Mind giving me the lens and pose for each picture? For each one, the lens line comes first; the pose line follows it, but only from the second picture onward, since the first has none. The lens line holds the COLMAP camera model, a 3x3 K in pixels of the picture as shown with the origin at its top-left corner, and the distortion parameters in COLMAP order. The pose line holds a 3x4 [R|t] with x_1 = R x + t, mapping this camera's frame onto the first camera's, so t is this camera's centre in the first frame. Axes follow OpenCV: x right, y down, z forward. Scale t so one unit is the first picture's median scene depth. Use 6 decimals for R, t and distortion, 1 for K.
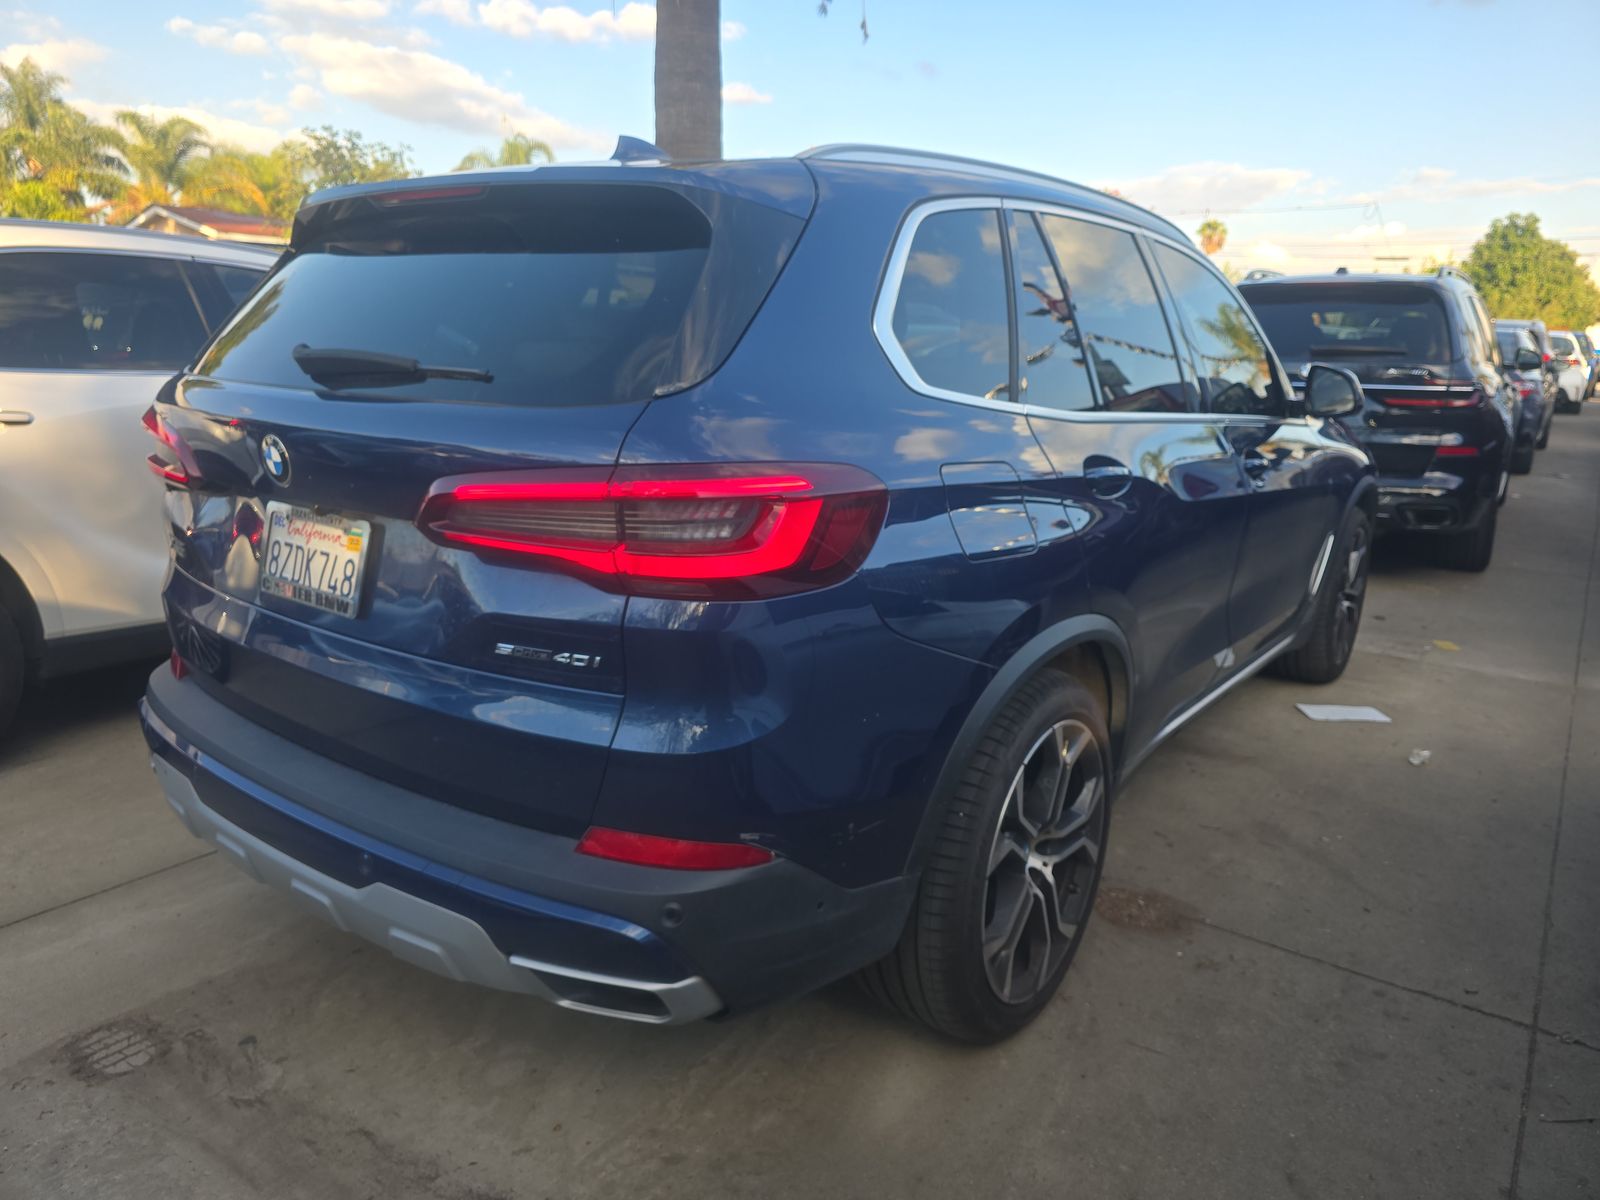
lens RADIAL K [[1089.1, 0, 795.7], [0, 1089.1, 576.3], [0, 0, 1]] dist [0.087461, -0.108557]
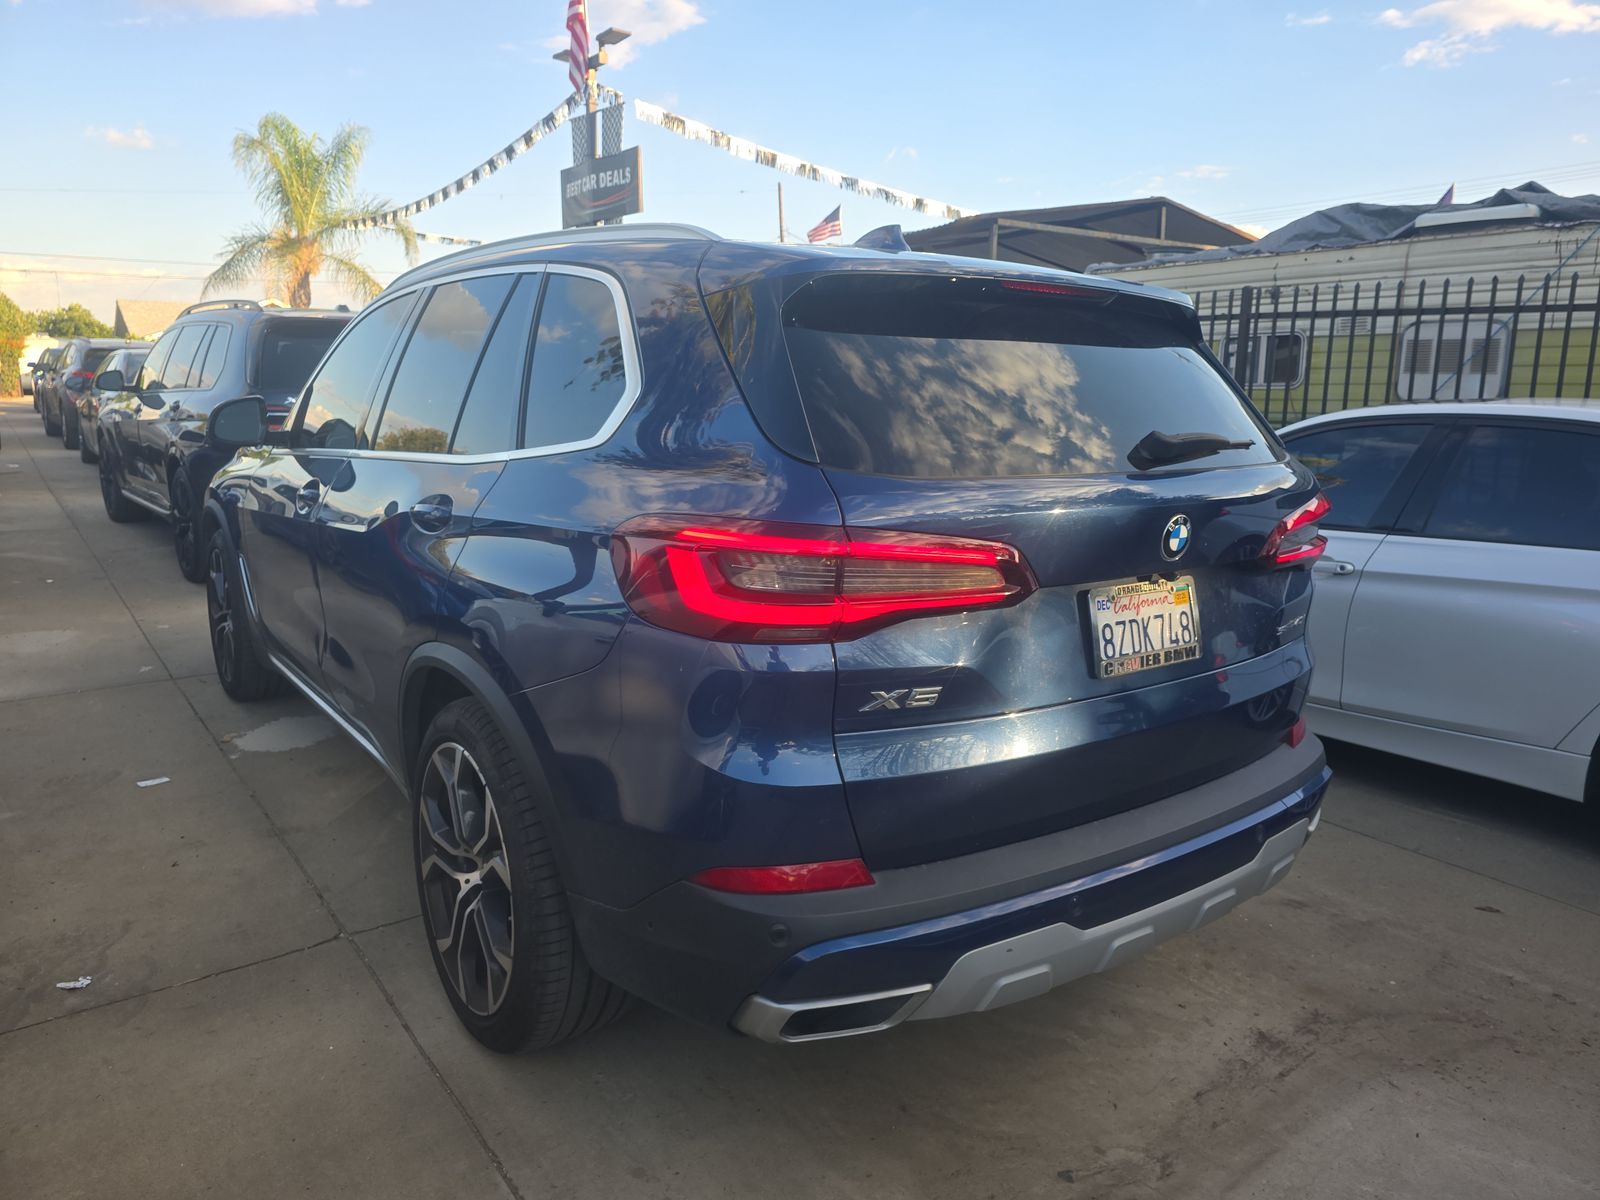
lens RADIAL K [[1089.1, 0, 795.7], [0, 1089.1, 576.3], [0, 0, 1]] dist [0.087461, -0.108557]
pose [[0.281588, -0.185576, 0.941419, -1.541545], [0.193167, 0.971997, 0.133825, -0.274166], [-0.939891, 0.144167, 0.309550, 0.981461]]
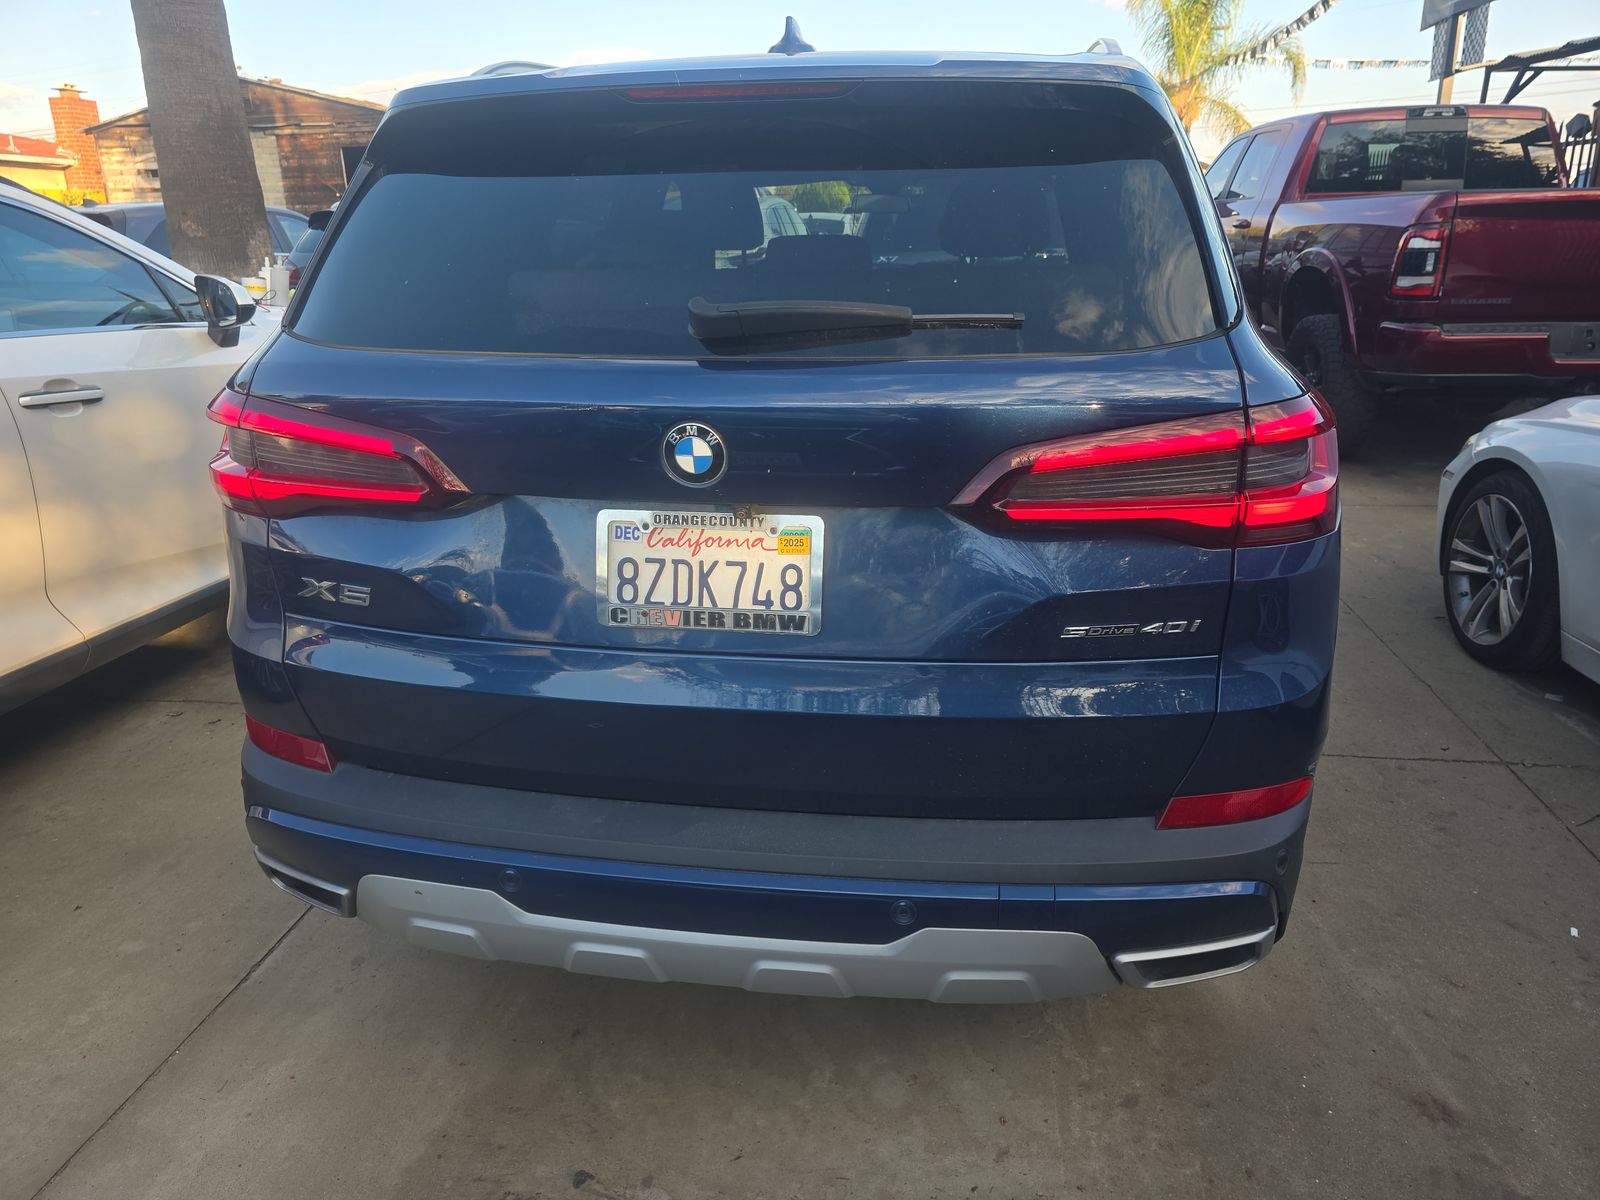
lens RADIAL K [[1089.1, 0, 795.7], [0, 1089.1, 576.3], [0, 0, 1]] dist [0.087461, -0.108557]
pose [[0.880660, -0.177014, 0.439437, -0.728160], [0.135852, 0.982976, 0.123706, -0.101884], [-0.453853, -0.049244, 0.889715, 0.271980]]
